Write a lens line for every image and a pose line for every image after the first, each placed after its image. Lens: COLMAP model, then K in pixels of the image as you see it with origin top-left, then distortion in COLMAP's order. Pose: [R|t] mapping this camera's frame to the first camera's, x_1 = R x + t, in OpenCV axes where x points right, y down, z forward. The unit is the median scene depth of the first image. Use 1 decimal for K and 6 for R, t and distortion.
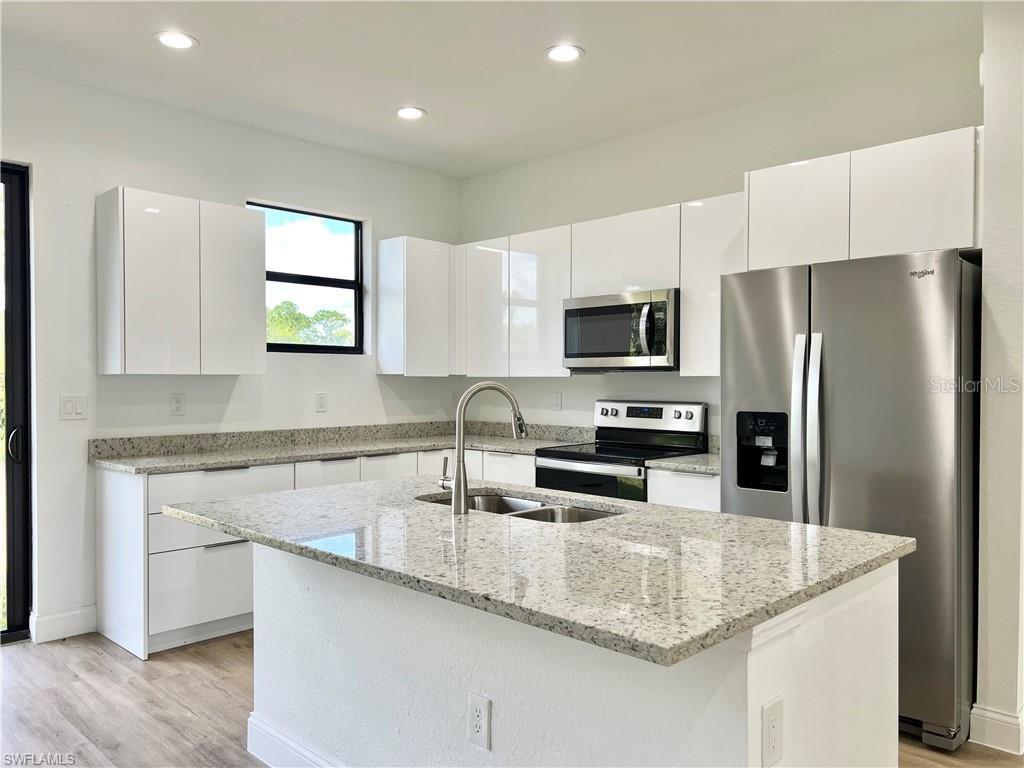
lens RADIAL K [[768.9, 0, 514.1], [0, 768.9, 385.3], [0, 0, 1]] dist [0.057163, -0.069569]
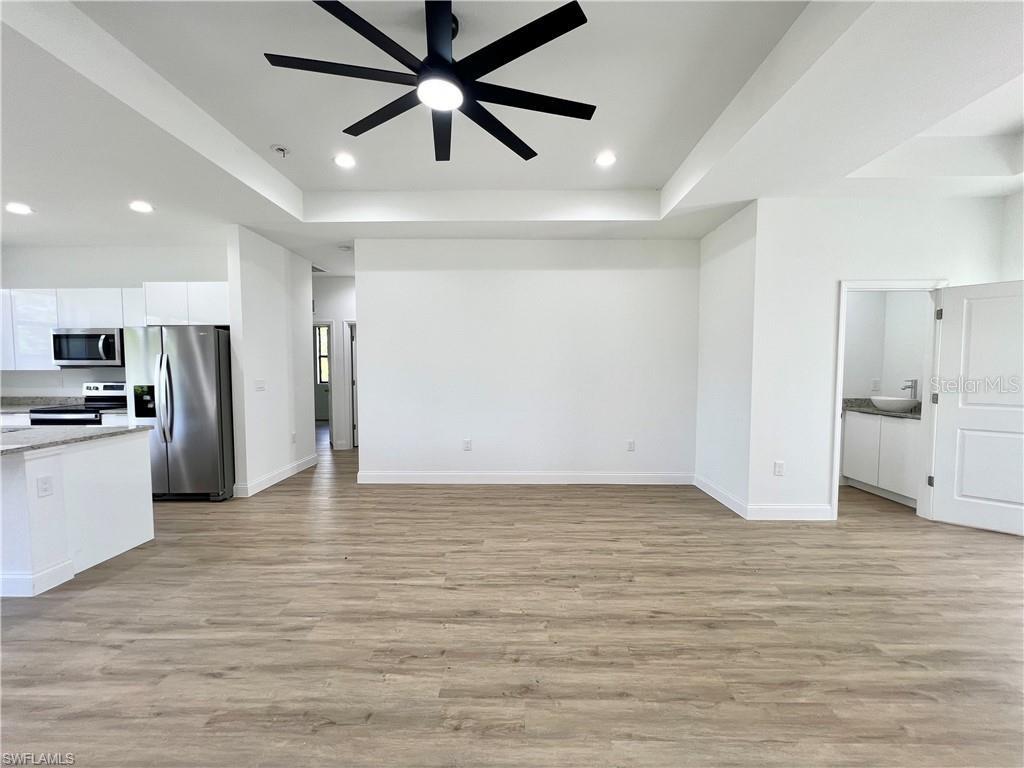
lens RADIAL K [[410.7, 0, 513.7], [0, 410.7, 388.7], [0, 0, 1]] dist [-0.005904, 0.001760]
pose [[0.724847, -0.037740, 0.687876, 0.213379], [0.006097, 0.998811, 0.048374, -0.008386], [-0.688883, -0.030870, 0.724215, -0.557557]]
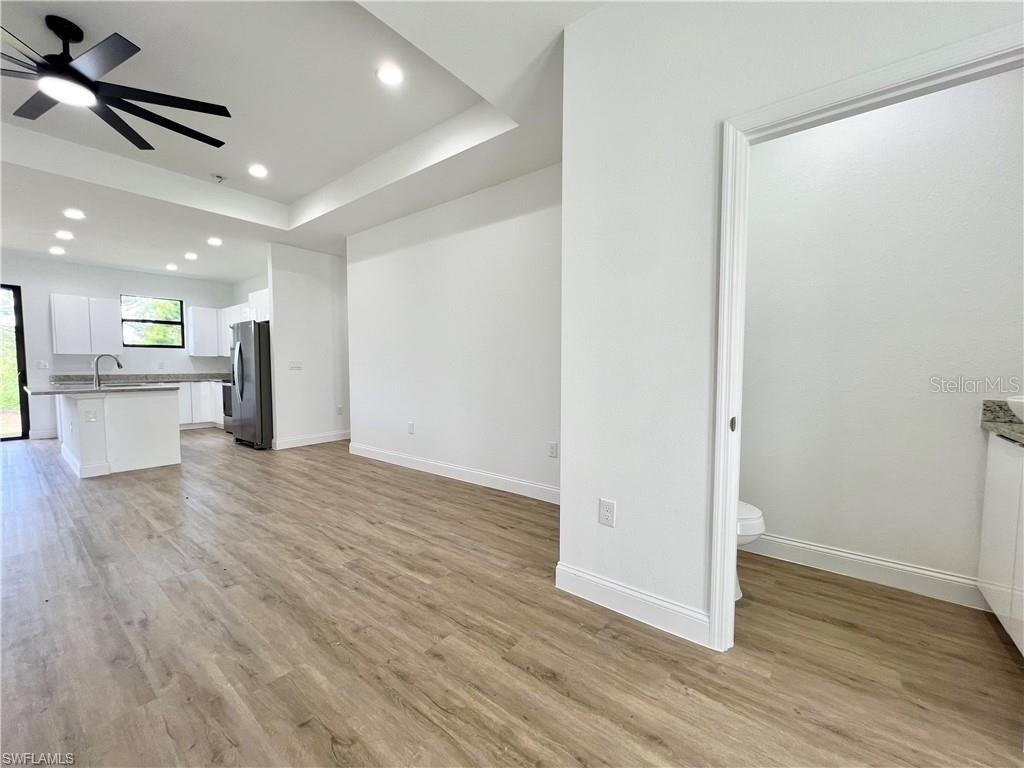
lens RADIAL K [[410.7, 0, 513.2], [0, 410.7, 387.7], [0, 0, 1]] dist [-0.005904, 0.001760]
pose [[0.994734, -0.005267, 0.102359, 1.081143], [0.000460, 0.998898, 0.046932, 0.042880], [-0.102494, -0.046638, 0.993640, -0.776128]]
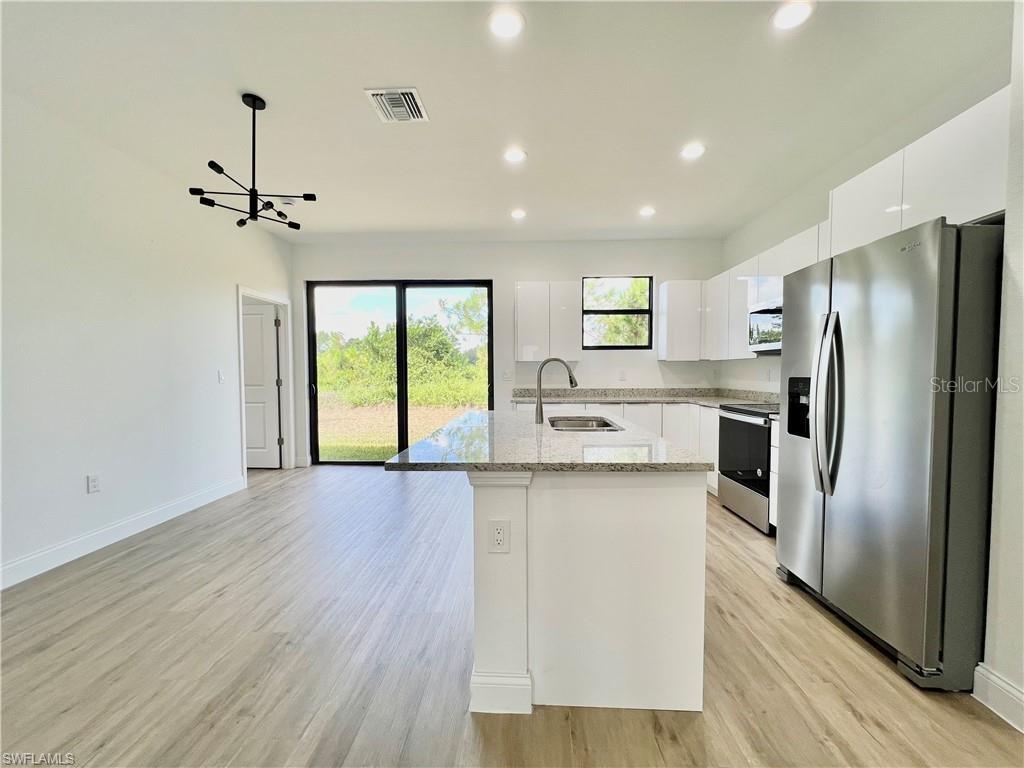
lens RADIAL K [[410.7, 0, 513.1], [0, 410.7, 387.7], [0, 0, 1]] dist [-0.005904, 0.001760]
pose [[0.675680, 0.026406, -0.736722, 0.387609], [-0.001350, 0.999401, 0.034583, 0.022115], [0.737194, -0.022373, 0.675311, 0.134987]]
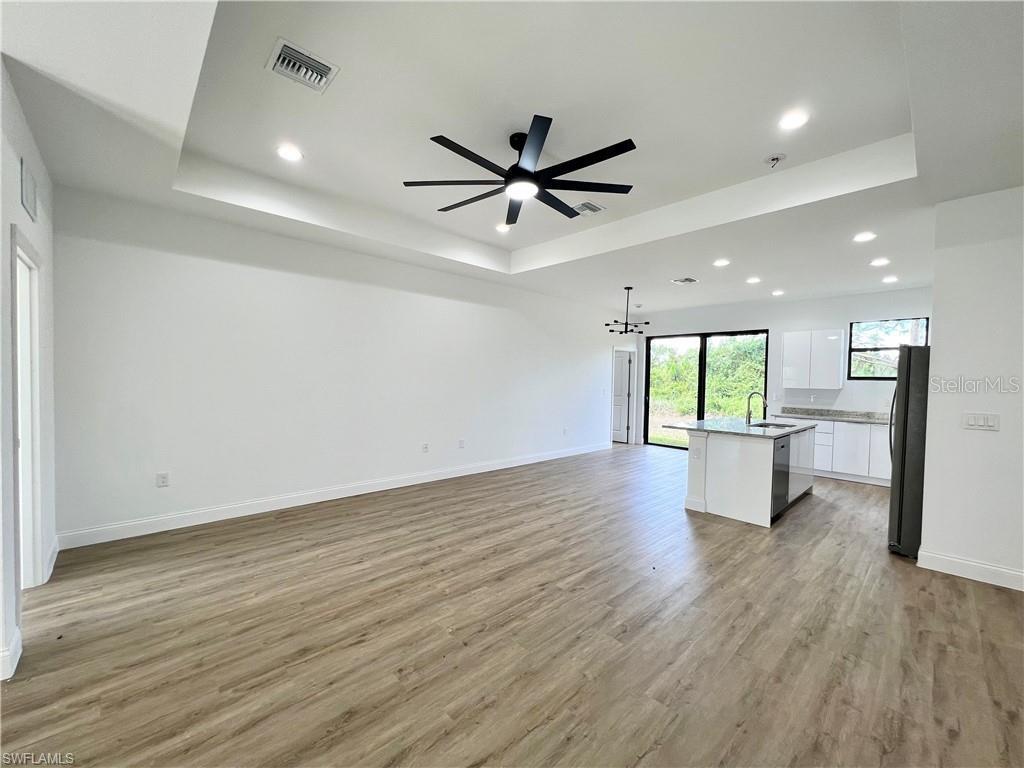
lens RADIAL K [[410.7, 0, 513.8], [0, 410.7, 388.4], [0, 0, 1]] dist [-0.005904, 0.001760]
pose [[-0.037661, 0.024448, -0.998991, 1.234059], [-0.025985, 0.999339, 0.025436, -0.024791], [0.998953, 0.026917, -0.037001, -0.090427]]
